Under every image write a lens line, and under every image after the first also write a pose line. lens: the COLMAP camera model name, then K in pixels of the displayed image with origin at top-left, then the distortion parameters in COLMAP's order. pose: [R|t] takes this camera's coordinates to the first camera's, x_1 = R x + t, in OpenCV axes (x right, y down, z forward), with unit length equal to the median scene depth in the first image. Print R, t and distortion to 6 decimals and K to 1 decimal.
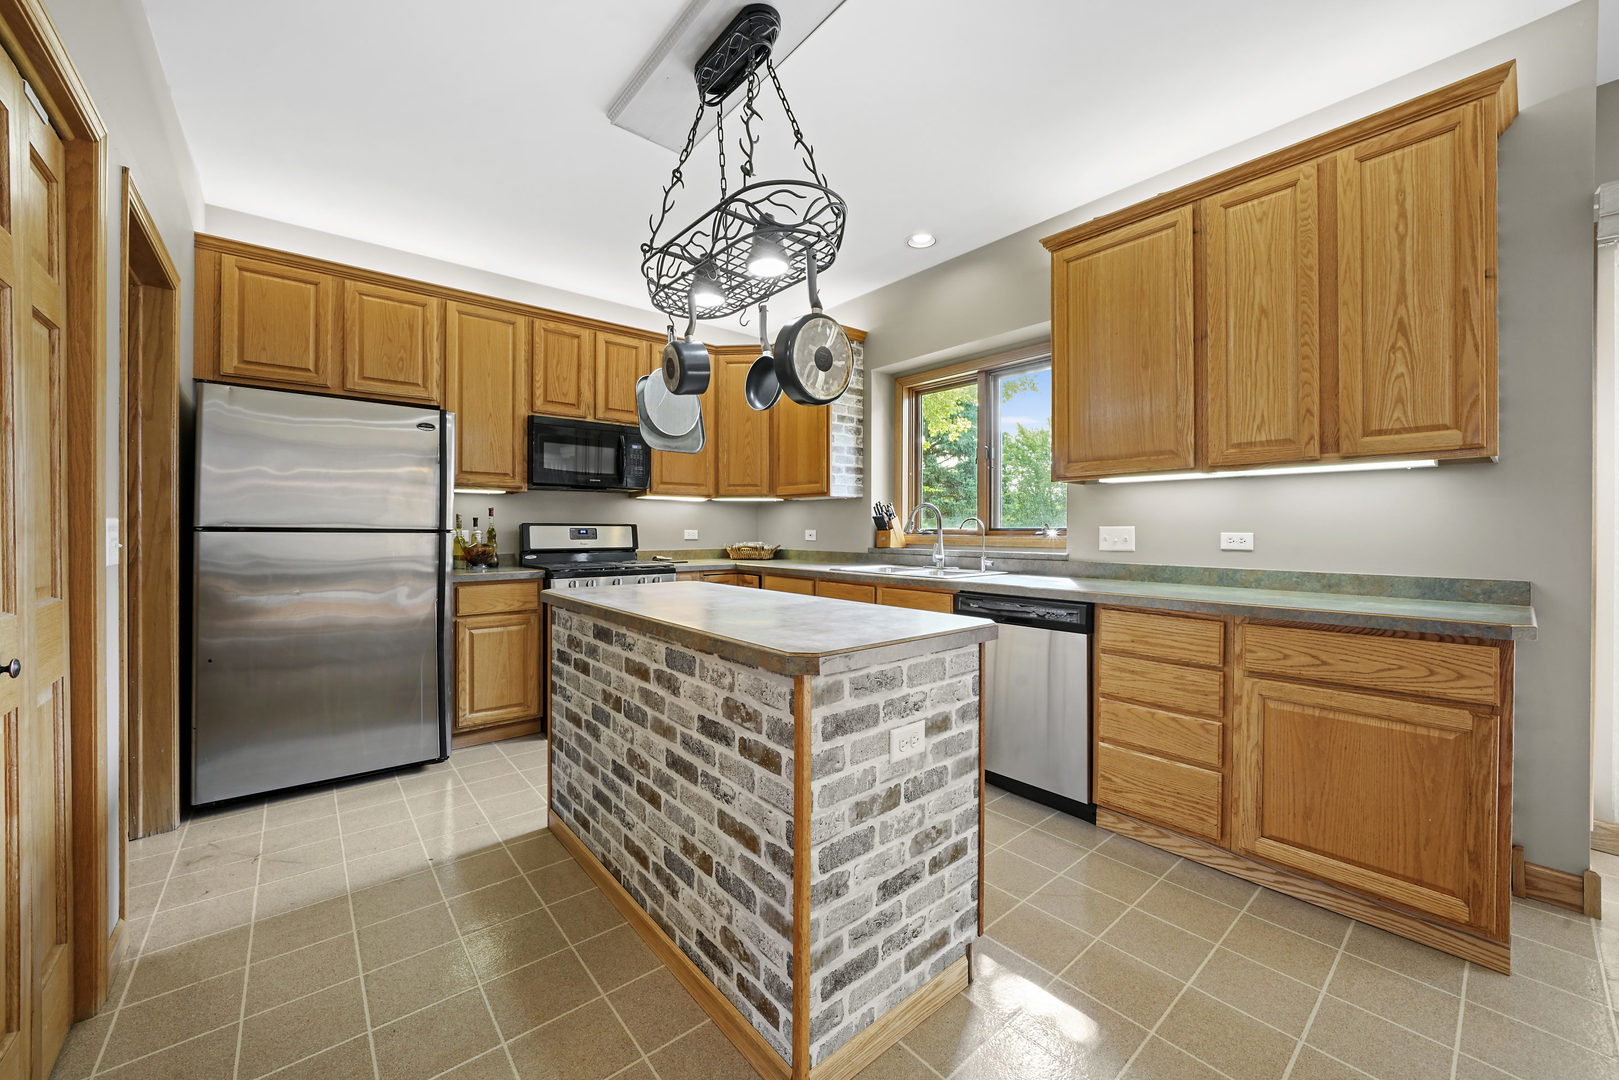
lens RADIAL K [[608.2, 0, 797.0], [0, 608.2, 533.2], [0, 0, 1]] dist [-0.010261, 0.000179]
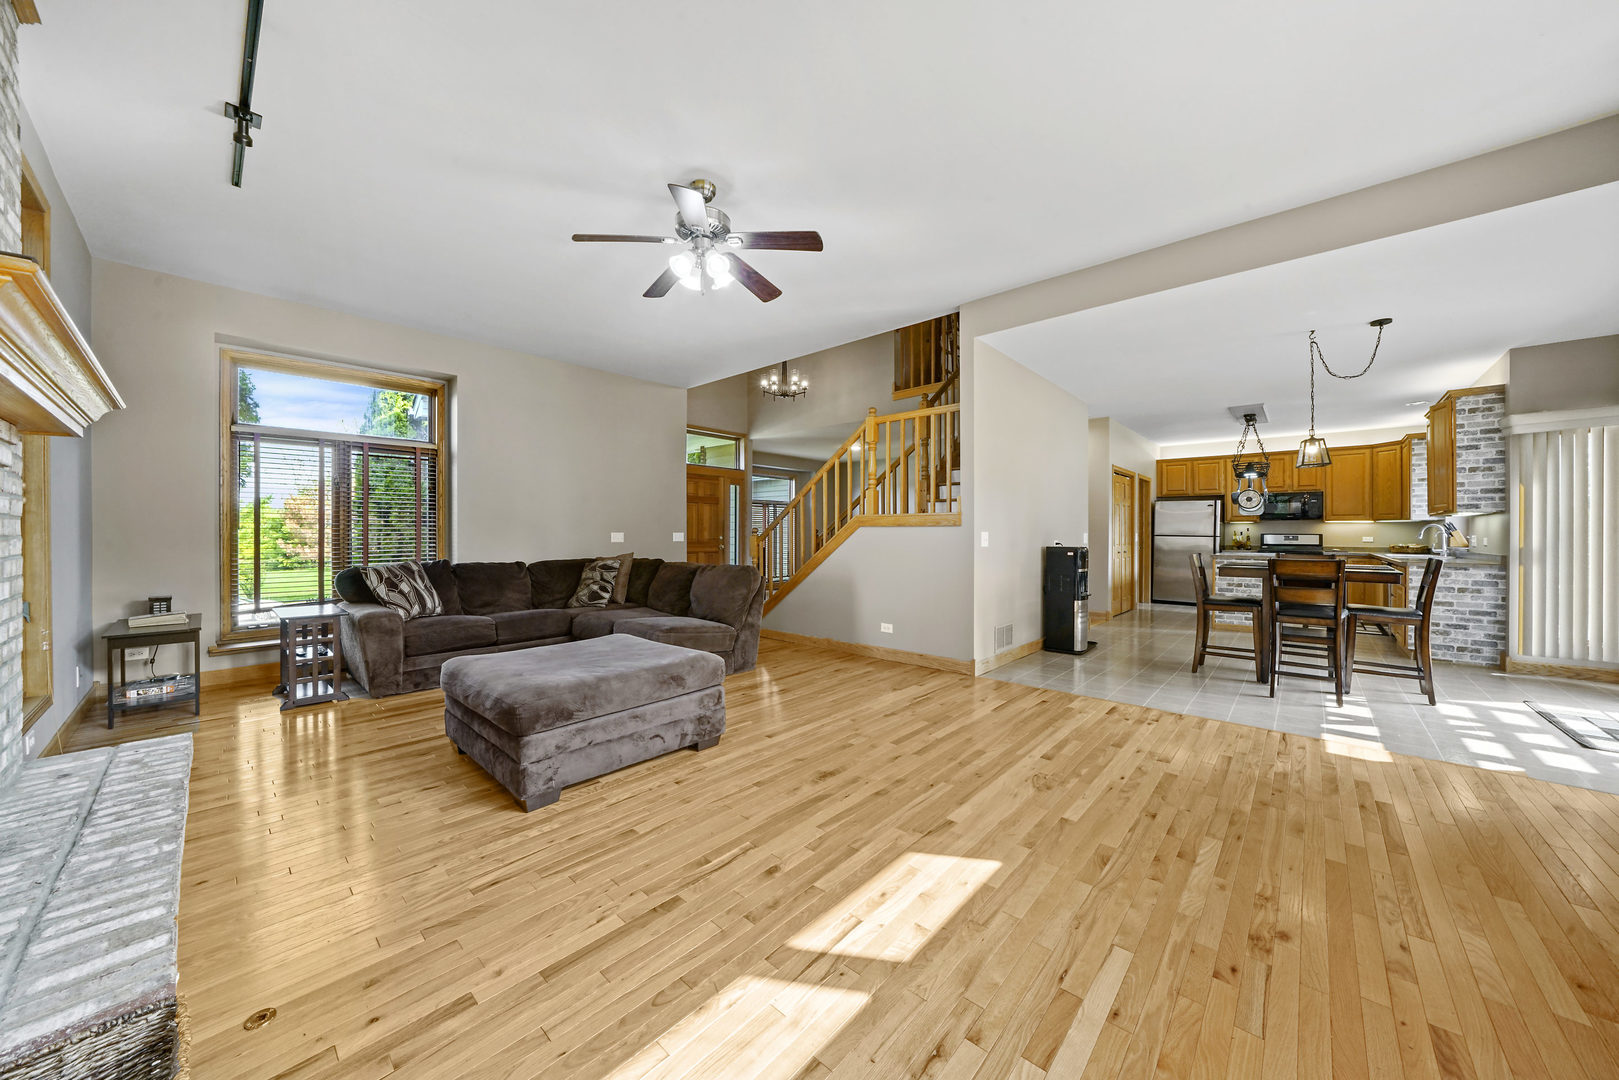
lens RADIAL K [[557.5, 0, 810.6], [0, 557.5, 534.9], [0, 0, 1]] dist [-0.018419, -0.000041]
pose [[0.147222, -0.001098, -0.989103, 2.093834], [-0.012571, 0.999917, -0.002982, 0.025622], [0.989024, 0.012873, 0.147196, -1.650224]]
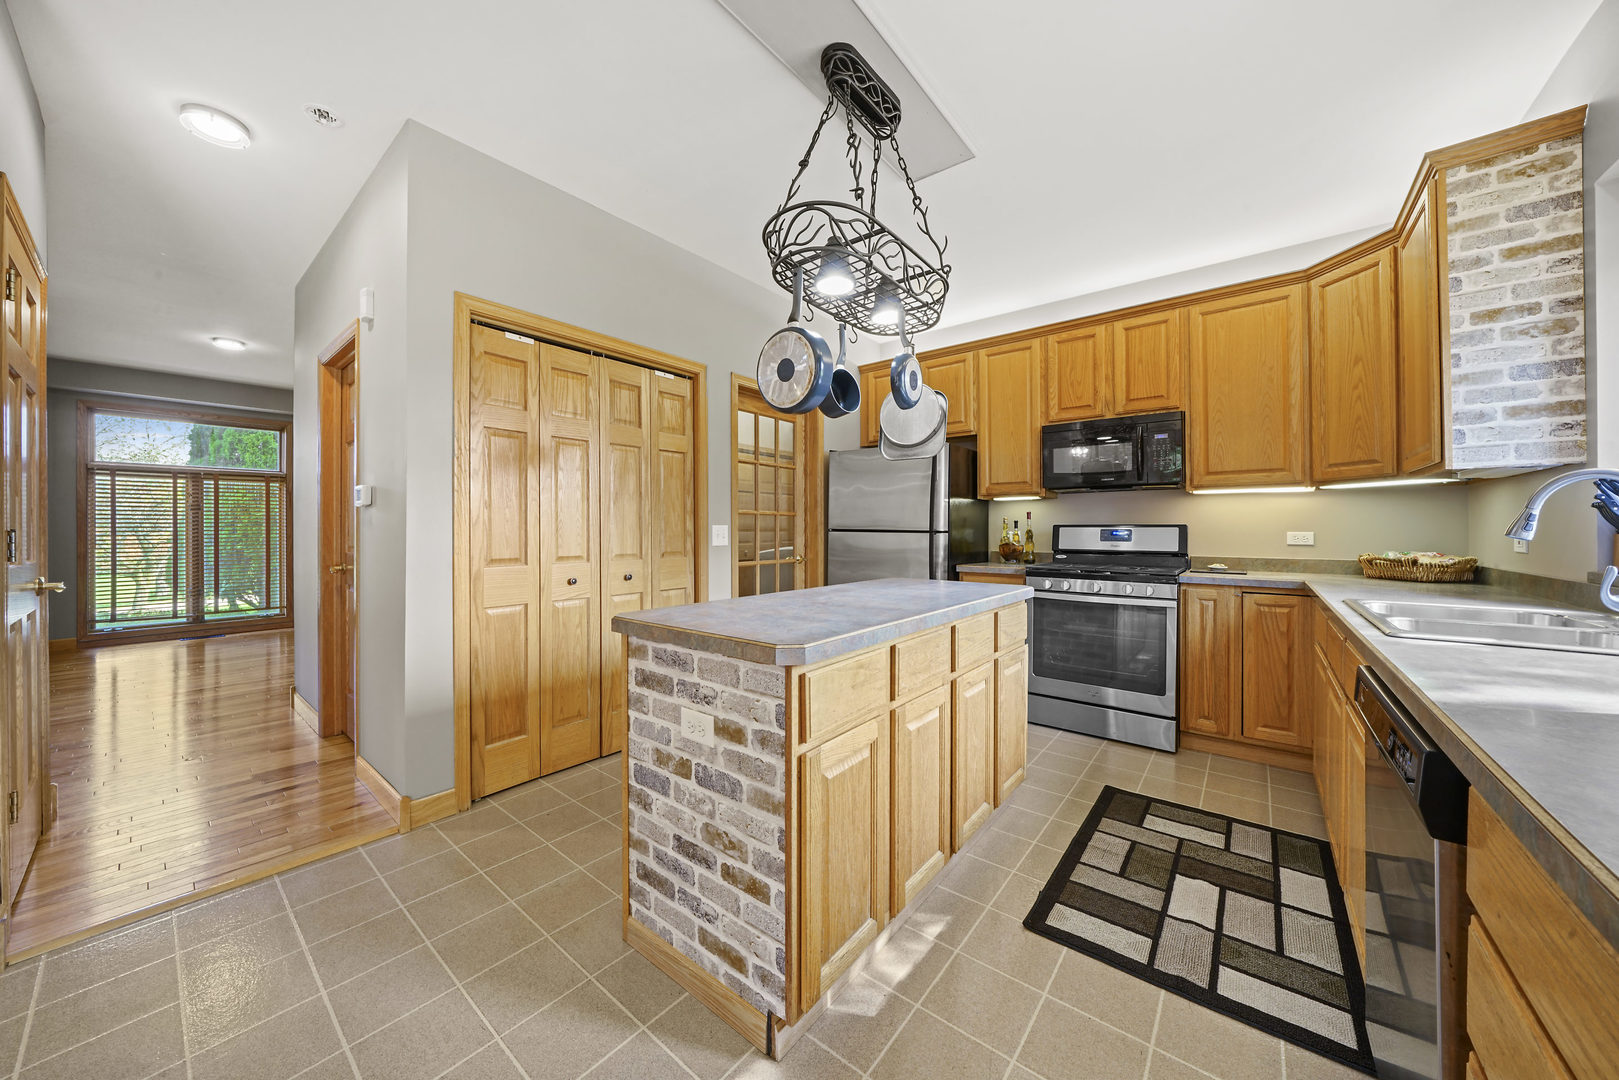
lens RADIAL K [[557.5, 0, 800.2], [0, 557.5, 530.4], [0, 0, 1]] dist [-0.018419, -0.000041]
pose [[0.192648, -0.000268, -0.981268, 0.569033], [-0.007358, 0.999971, -0.001718, -0.002397], [0.981240, 0.007551, 0.192640, 0.474635]]
